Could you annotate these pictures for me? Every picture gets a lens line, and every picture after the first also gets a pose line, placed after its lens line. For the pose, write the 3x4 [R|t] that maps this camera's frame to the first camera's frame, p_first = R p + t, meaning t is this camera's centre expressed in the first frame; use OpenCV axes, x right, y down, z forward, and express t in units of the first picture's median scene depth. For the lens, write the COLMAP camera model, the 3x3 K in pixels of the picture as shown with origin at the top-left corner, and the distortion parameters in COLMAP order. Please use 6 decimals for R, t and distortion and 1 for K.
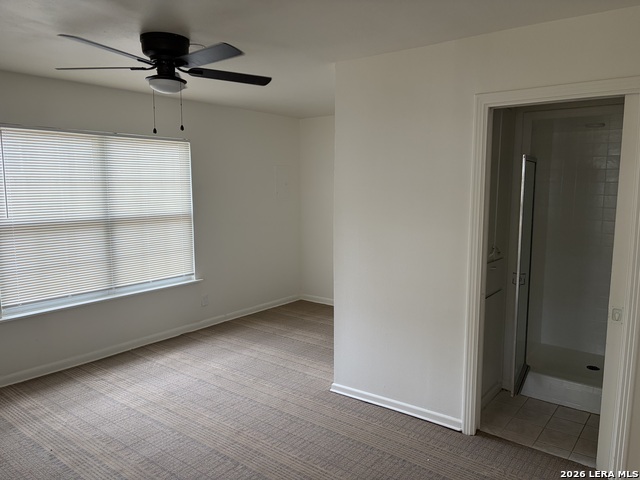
lens RADIAL K [[482.6, 0, 321.2], [0, 482.6, 242.8], [0, 0, 1]] dist [0.055909, -0.060818]
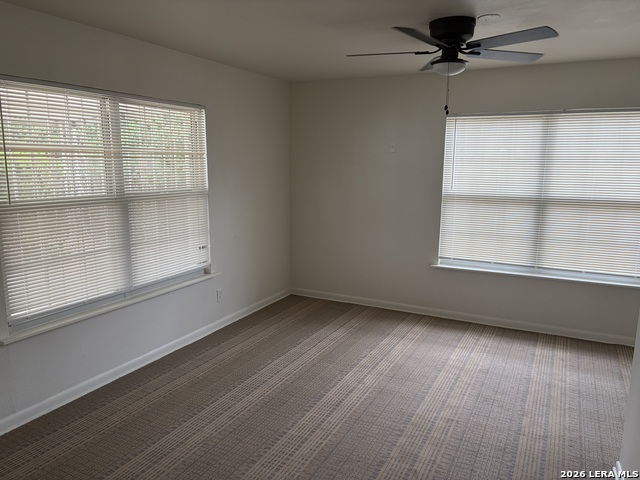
lens RADIAL K [[482.6, 0, 321.2], [0, 482.6, 242.8], [0, 0, 1]] dist [0.055909, -0.060818]
pose [[0.201566, 0.169152, -0.964758, 0.491551], [-0.131423, 0.980739, 0.144496, -0.047621], [0.970618, 0.097666, 0.219914, 0.373959]]
